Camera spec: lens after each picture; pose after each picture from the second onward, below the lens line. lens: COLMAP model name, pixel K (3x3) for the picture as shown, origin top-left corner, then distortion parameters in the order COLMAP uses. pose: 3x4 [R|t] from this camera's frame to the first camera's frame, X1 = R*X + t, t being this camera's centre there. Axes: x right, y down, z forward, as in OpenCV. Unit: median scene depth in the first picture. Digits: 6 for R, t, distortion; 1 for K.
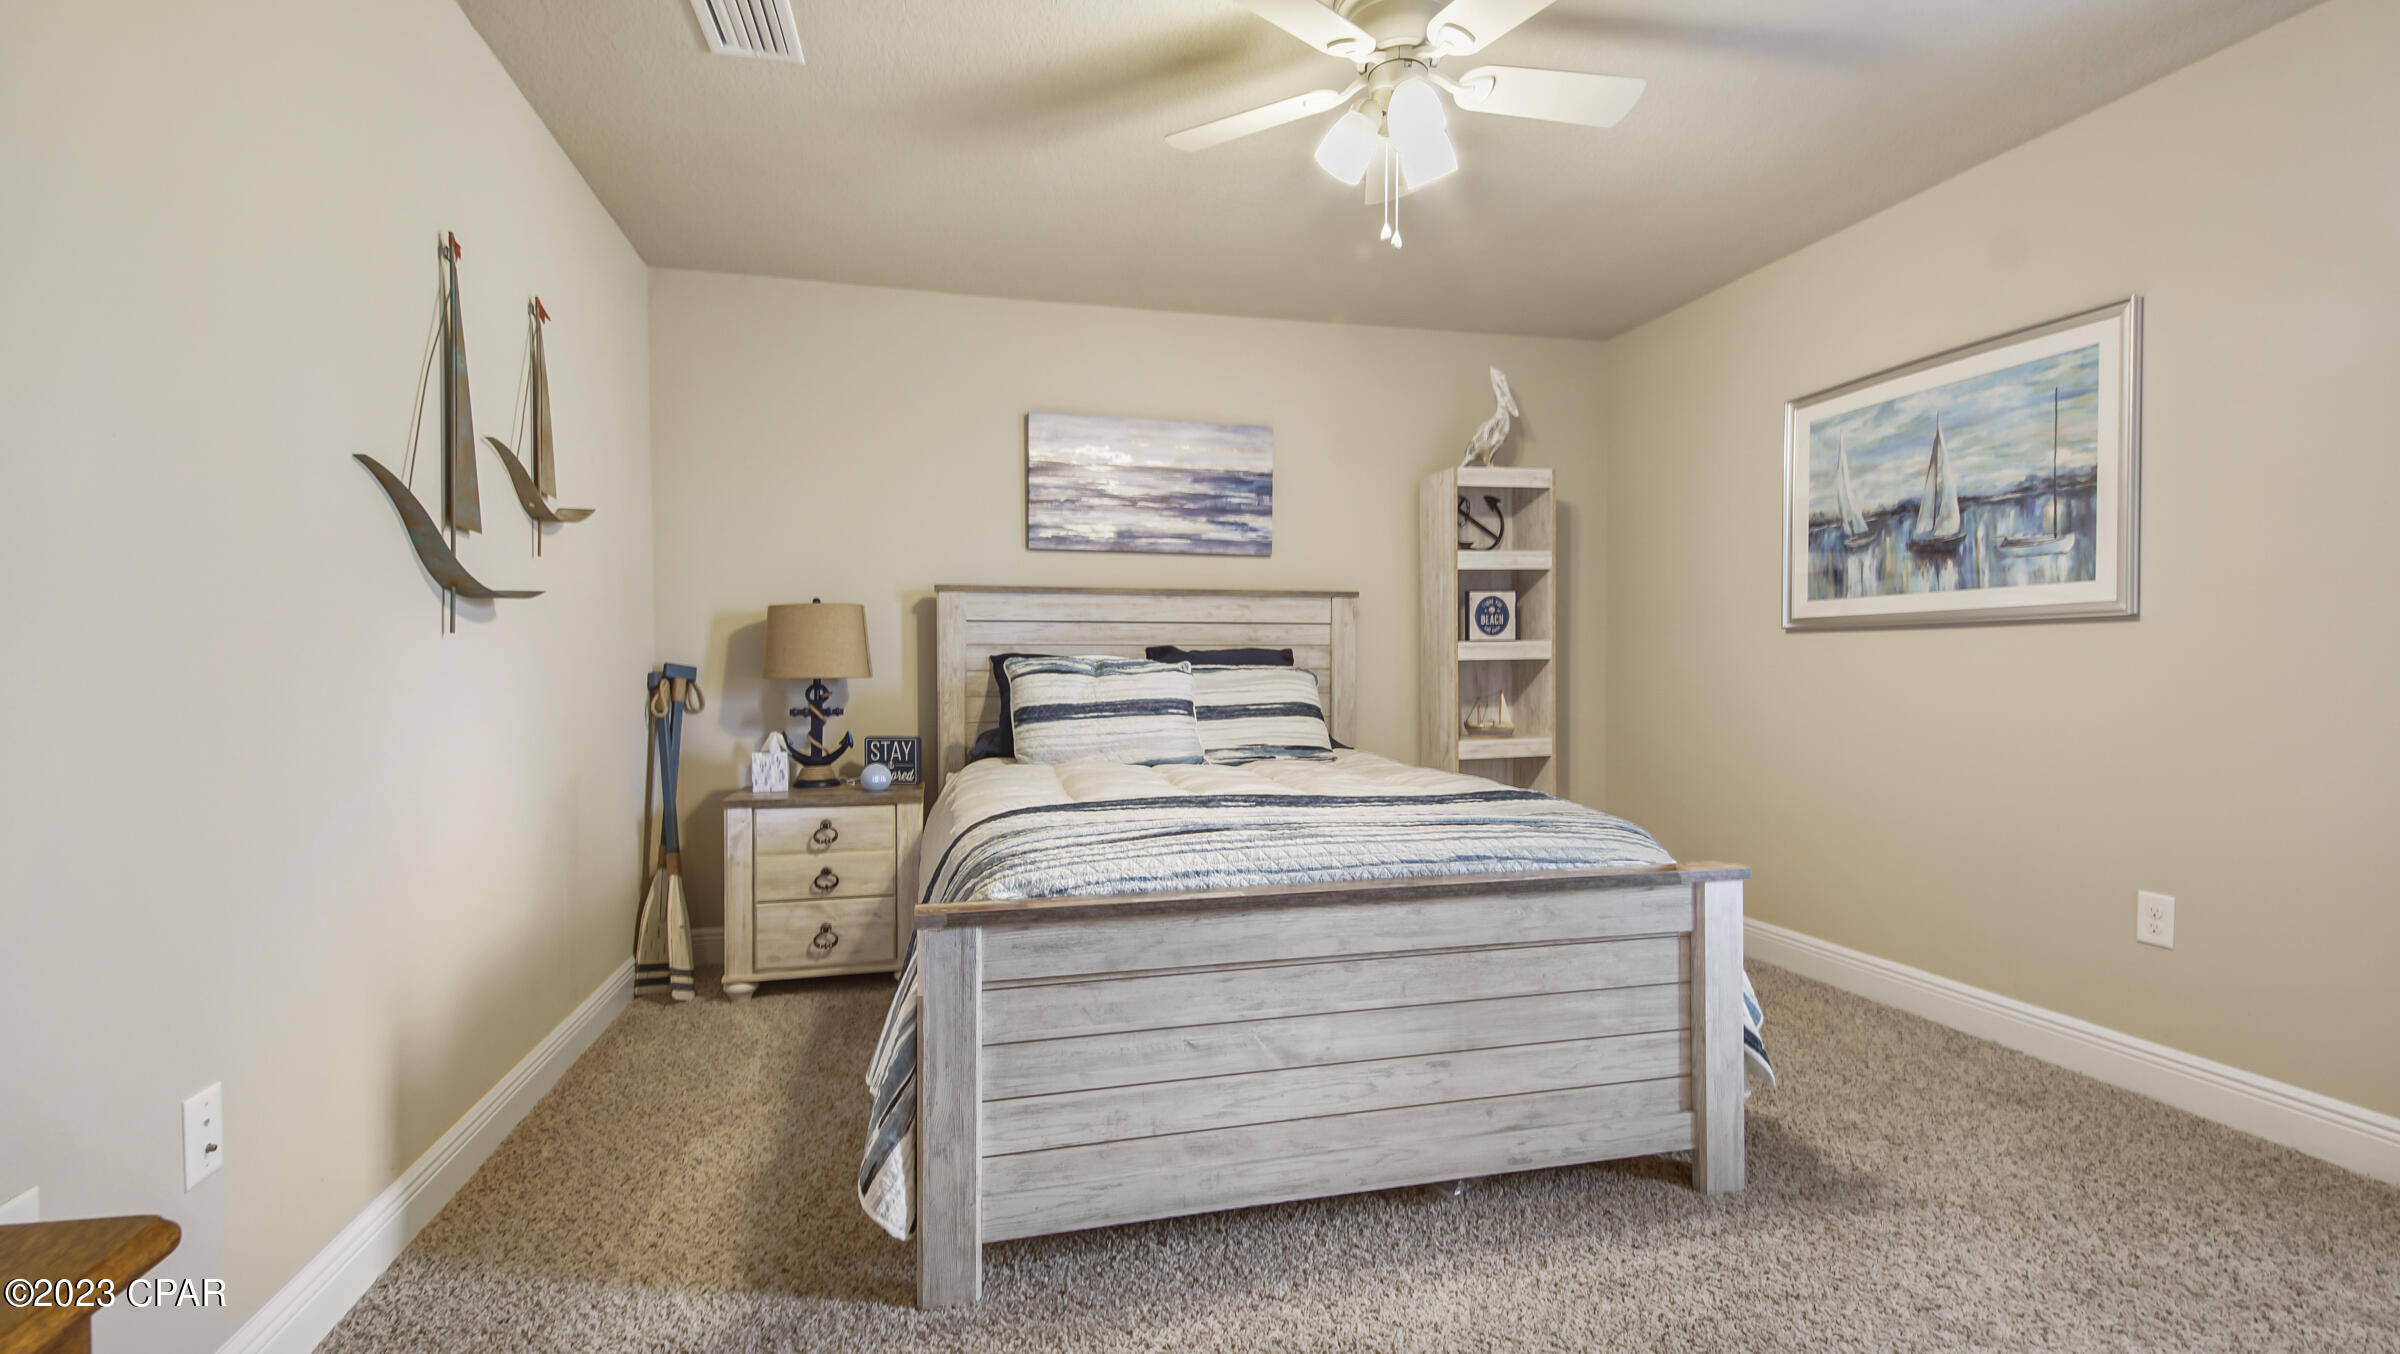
lens RADIAL K [[1071.4, 0, 1202.2], [0, 1071.4, 683.8], [0, 0, 1]] dist [0.003545, -0.000156]
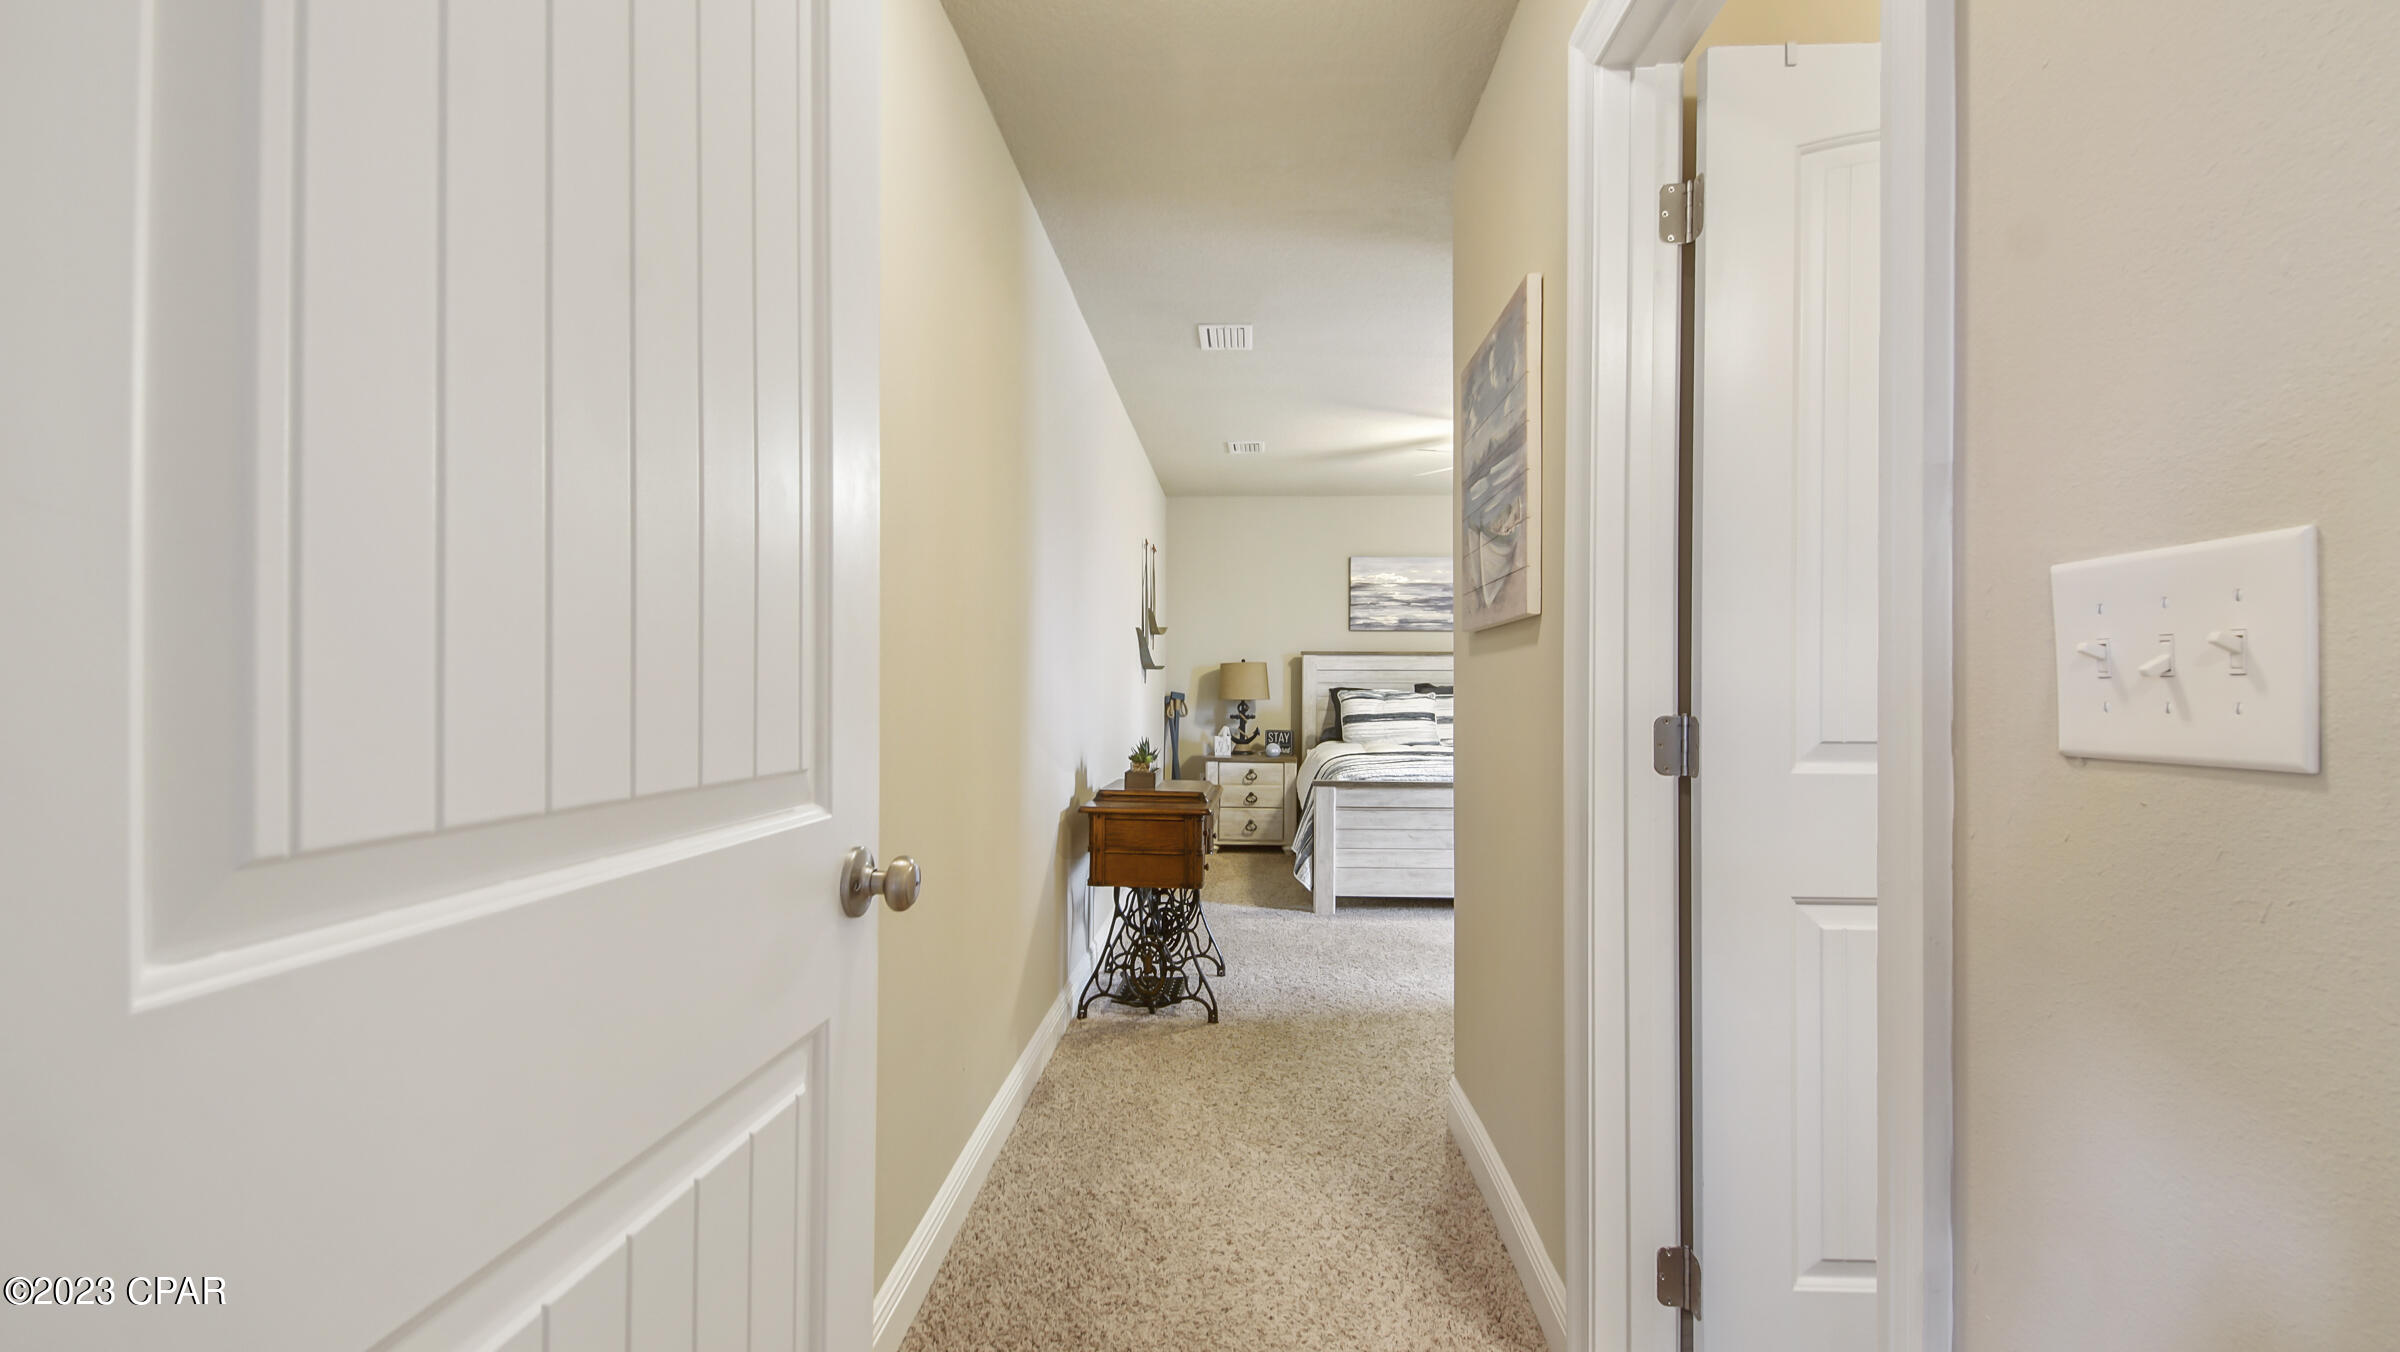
lens RADIAL K [[1071.4, 0, 1202.2], [0, 1071.4, 682.8], [0, 0, 1]] dist [0.003545, -0.000156]
pose [[0.957820, 0.004790, -0.287330, 0.140099], [-0.010226, 0.999796, -0.017422, -0.001347], [0.287188, 0.019626, 0.957673, -0.943046]]
